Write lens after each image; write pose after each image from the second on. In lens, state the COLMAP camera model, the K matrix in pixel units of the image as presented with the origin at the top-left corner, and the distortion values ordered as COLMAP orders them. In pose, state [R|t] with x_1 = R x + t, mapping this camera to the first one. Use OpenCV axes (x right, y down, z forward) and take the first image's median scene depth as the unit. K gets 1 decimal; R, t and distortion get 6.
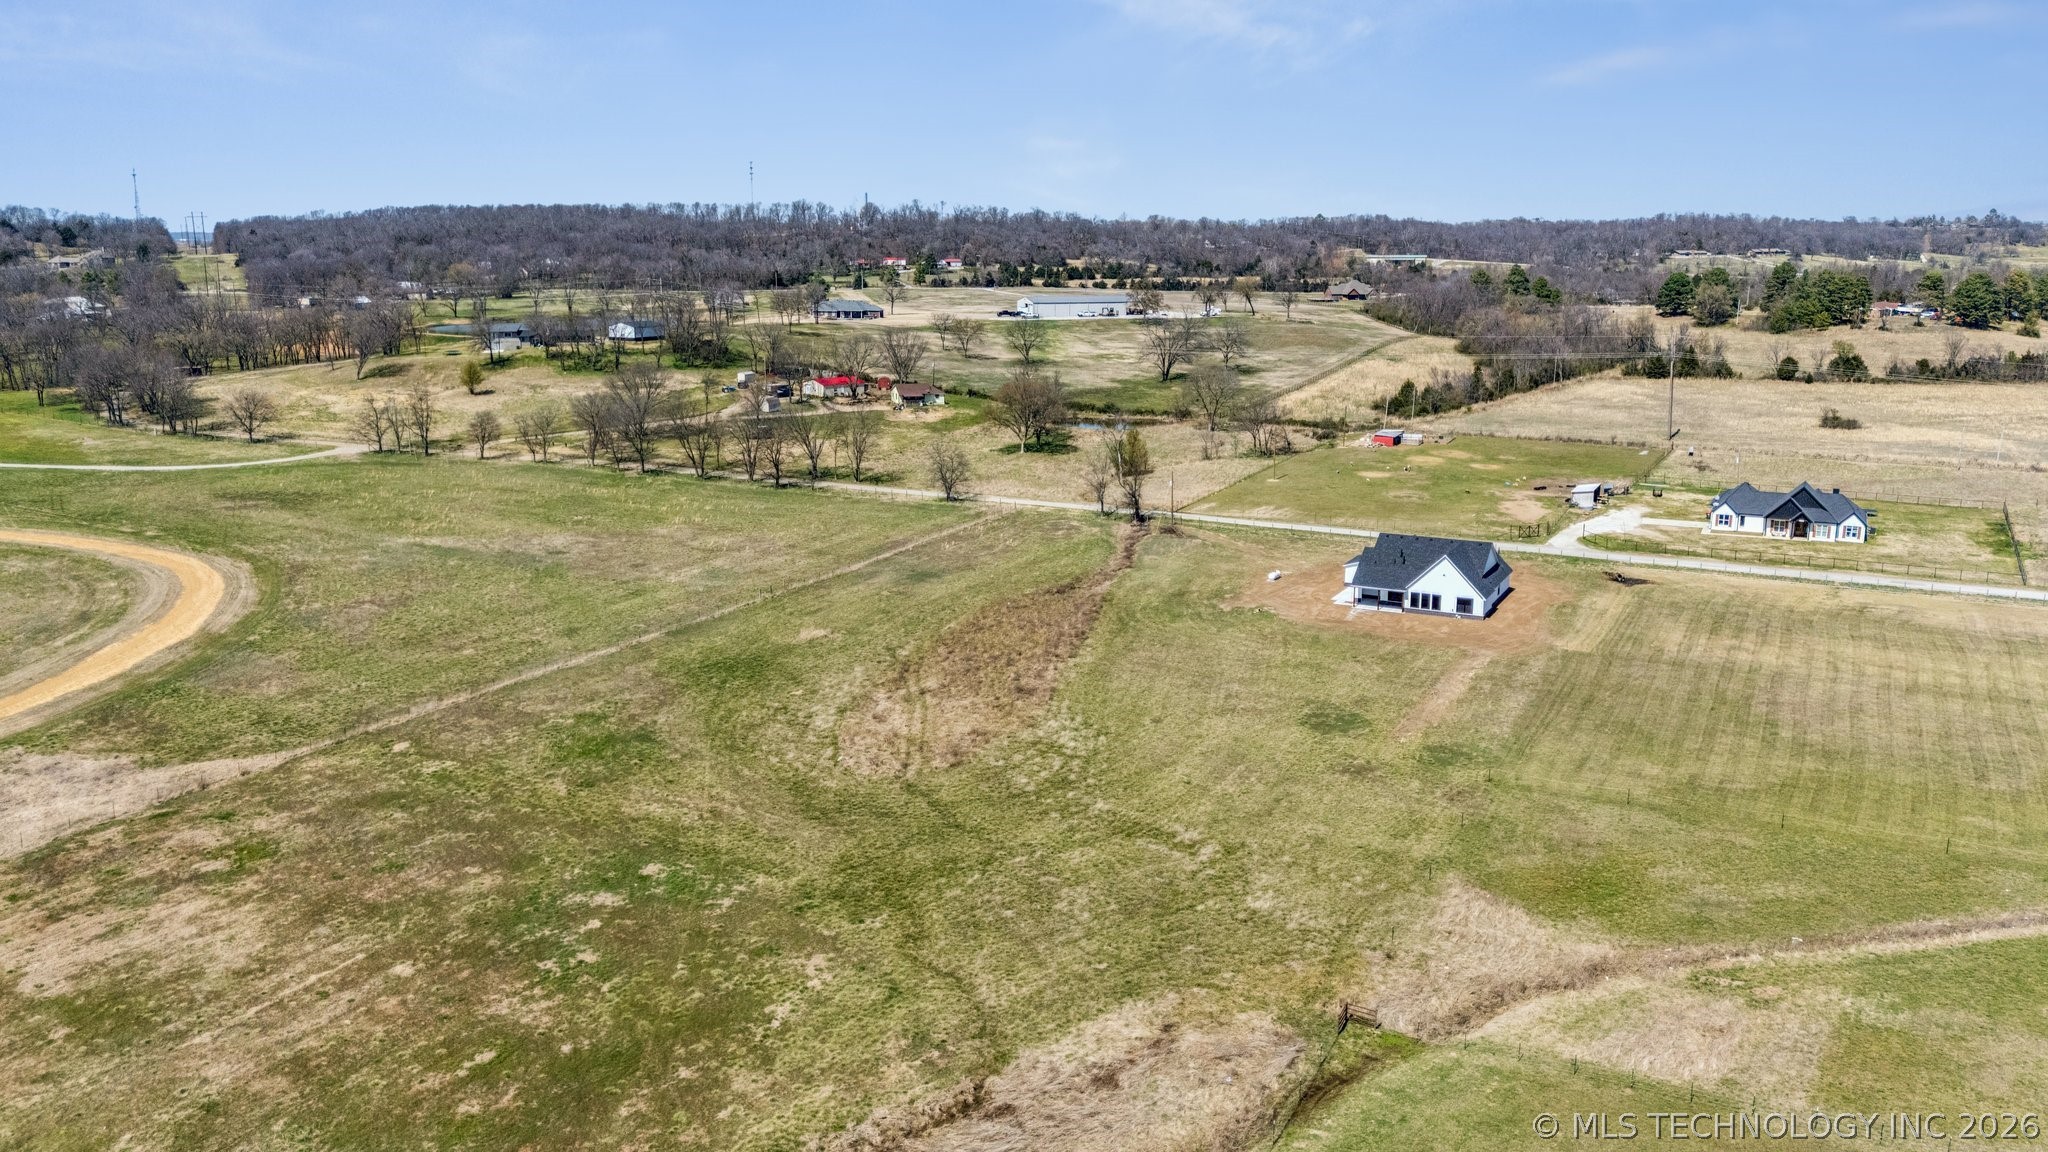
lens RADIAL K [[1537.0, 0, 1024.0], [0, 1537.0, 576.0], [0, 0, 1]] dist [0.067521, -0.060013]
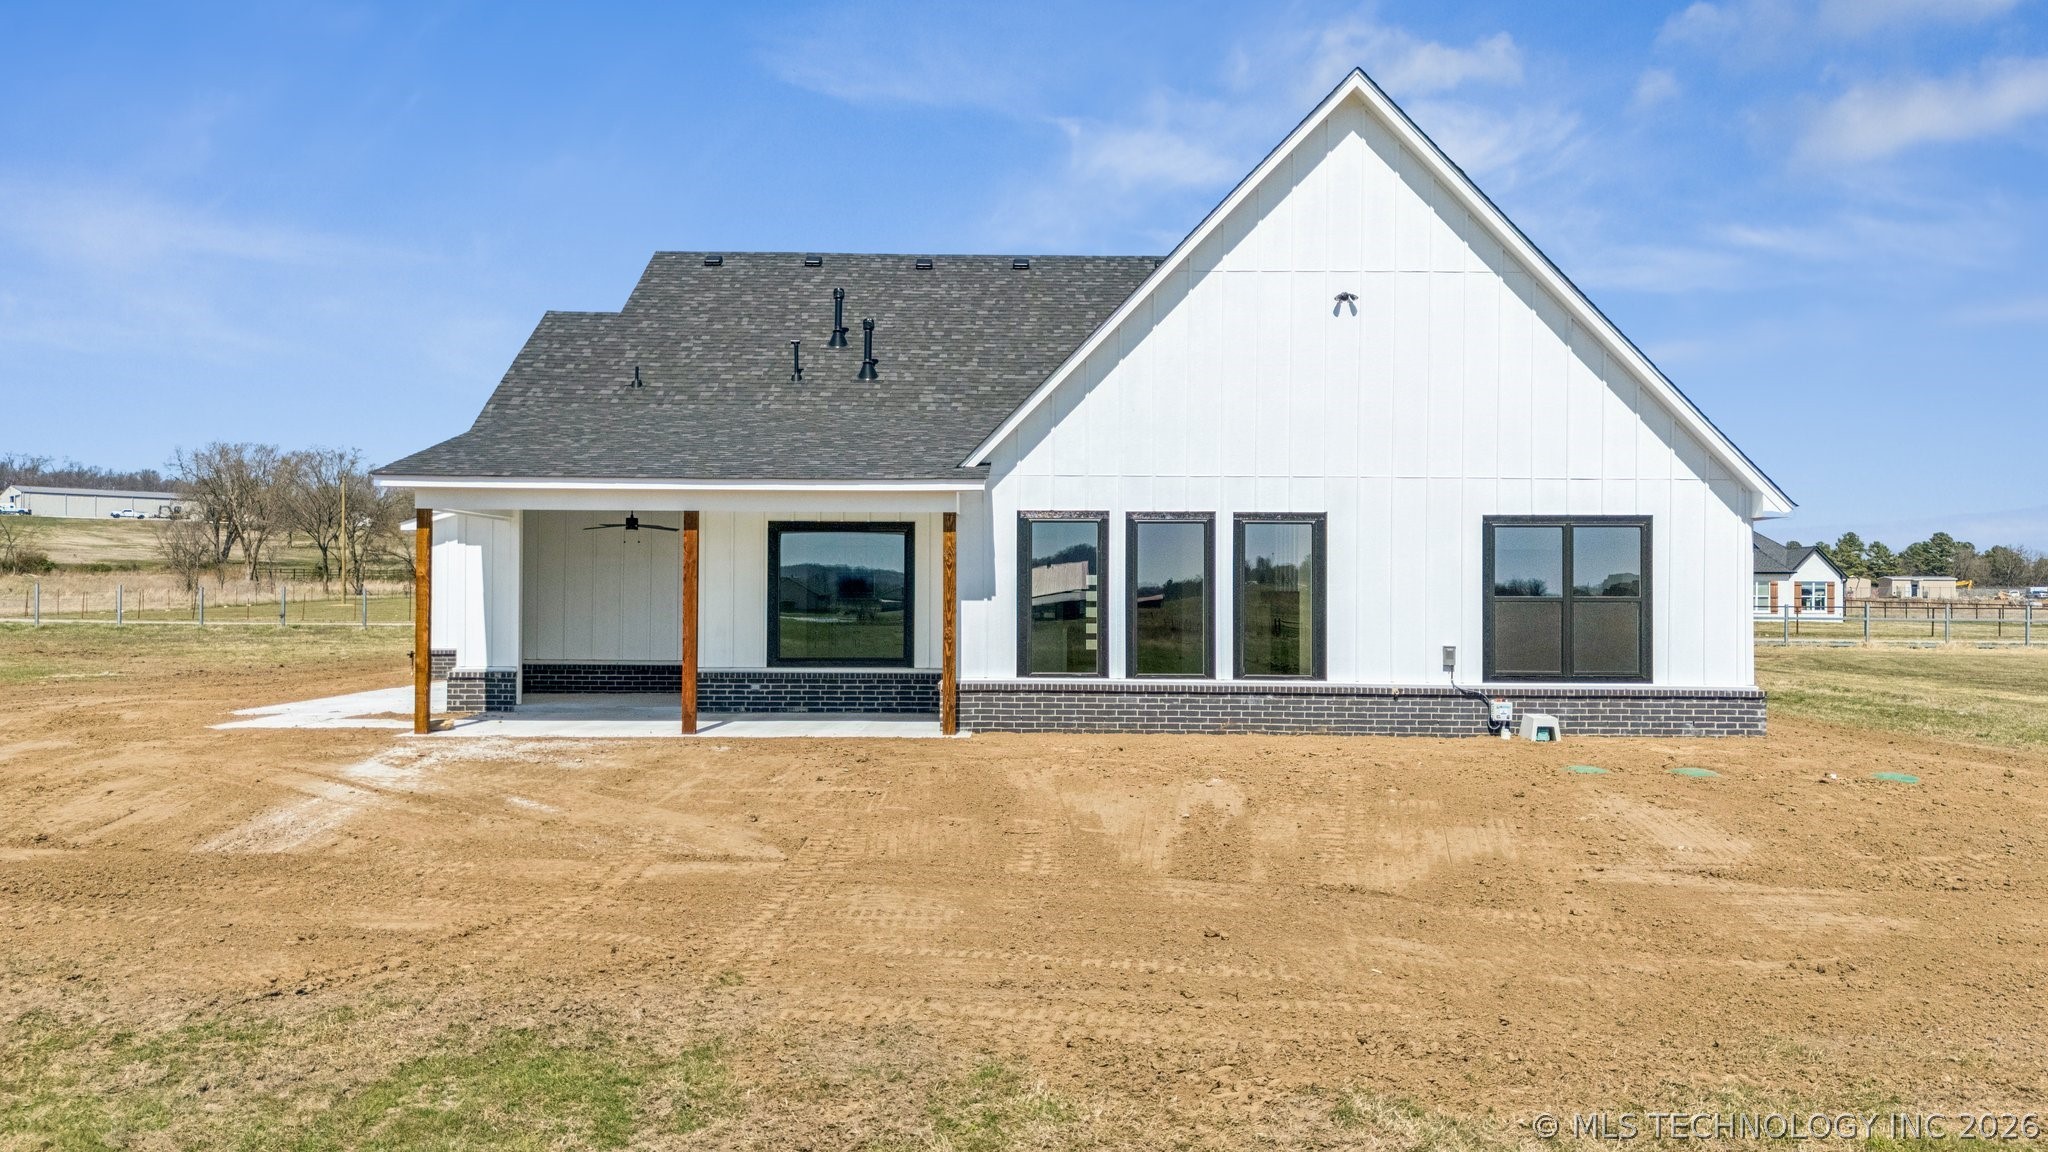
lens RADIAL K [[1642.9, 0, 1024.0], [0, 1642.9, 576.0], [0, 0, 1]] dist [0.113279, -0.080833]
pose [[0.892060, 0.002148, 0.451911, 0.289712], [0.097314, 0.975616, -0.196731, 0.048480], [-0.441315, 0.219474, 0.870099, 1.292984]]
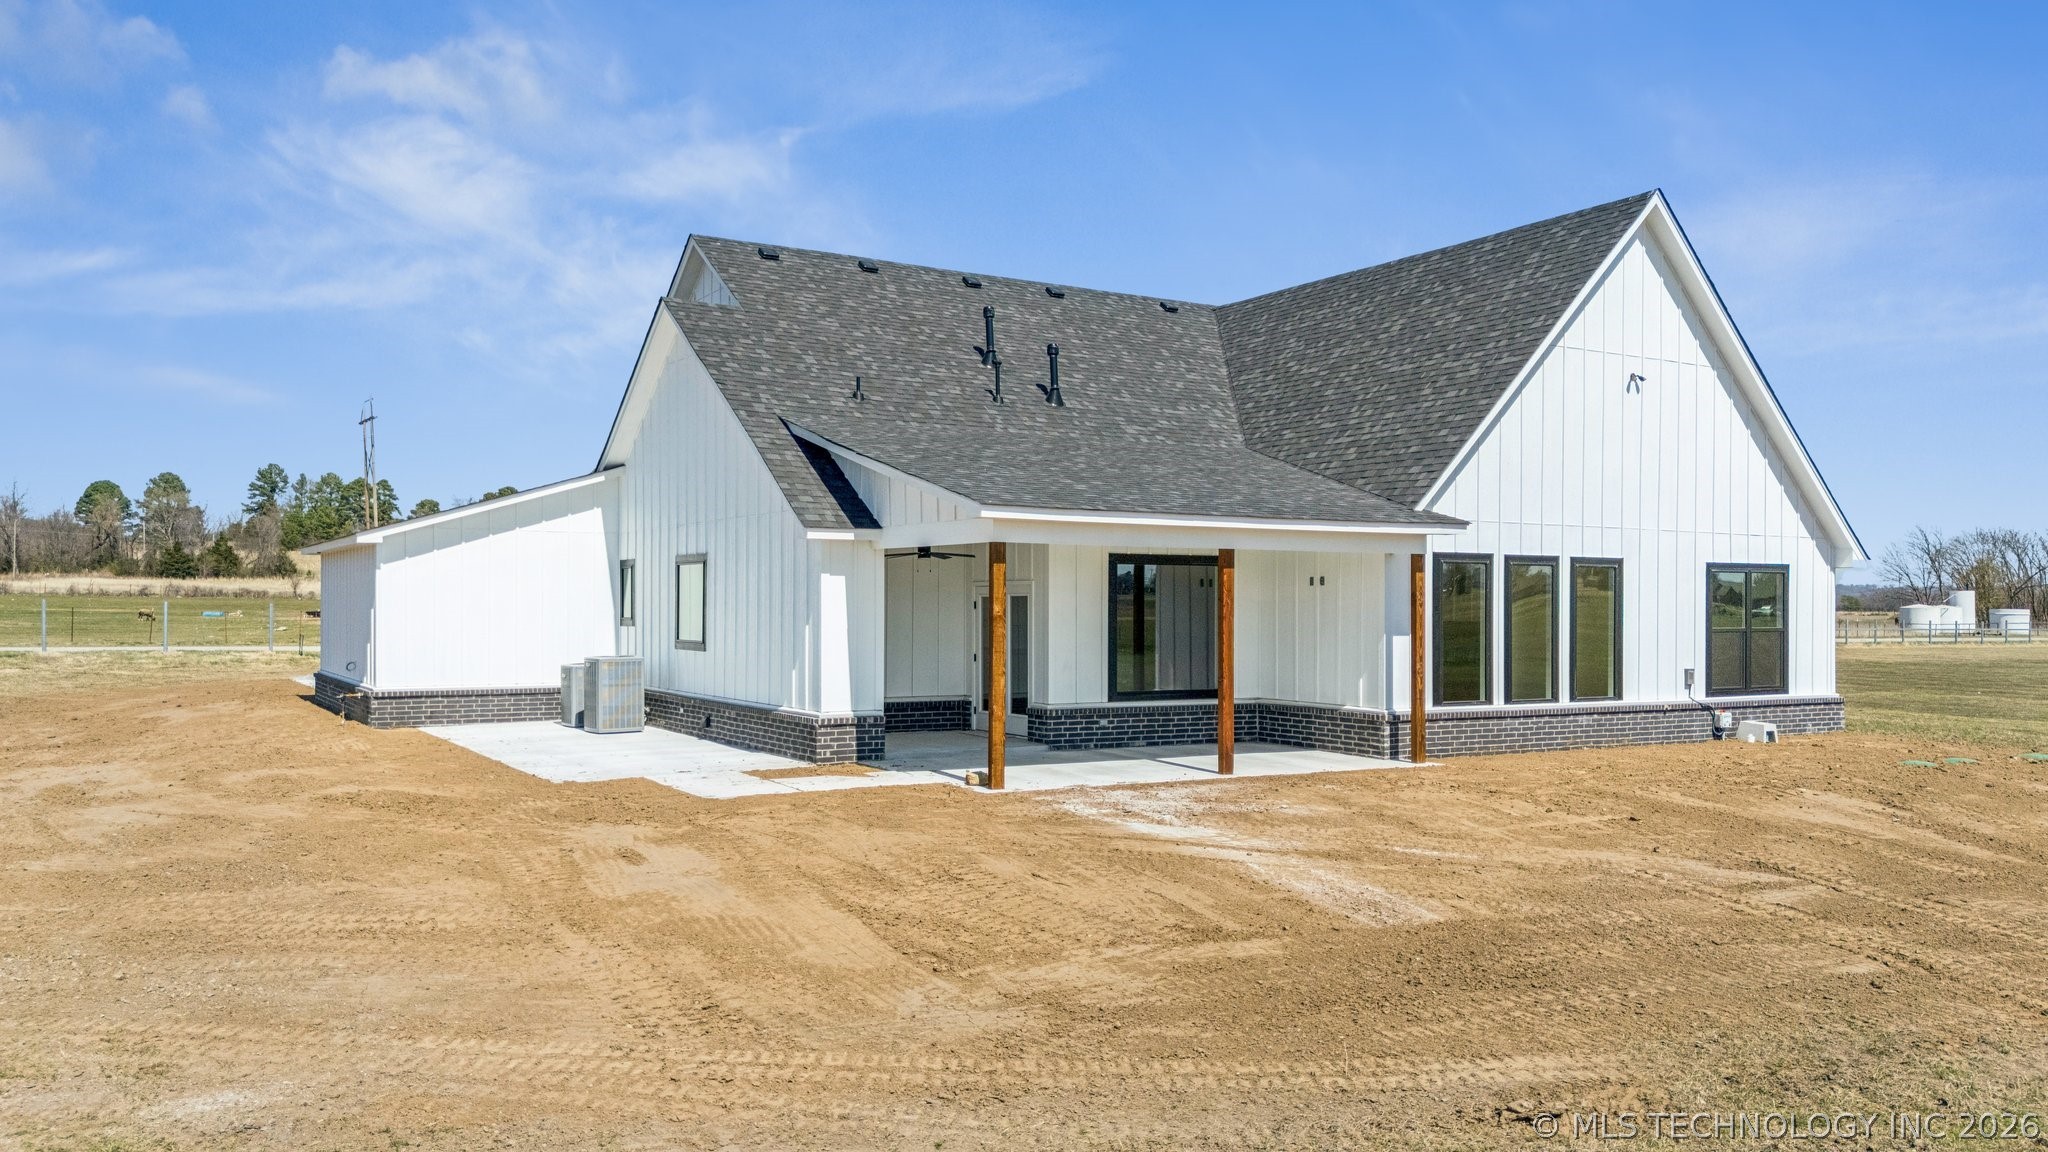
lens RADIAL K [[1537.0, 0, 1024.0], [0, 1537.0, 576.0], [0, 0, 1]] dist [0.067521, -0.060013]
pose [[0.529575, 0.008748, 0.848218, 0.209430], [0.176743, 0.976862, -0.120423, 0.027331], [-0.829646, 0.213689, 0.515776, 1.375064]]
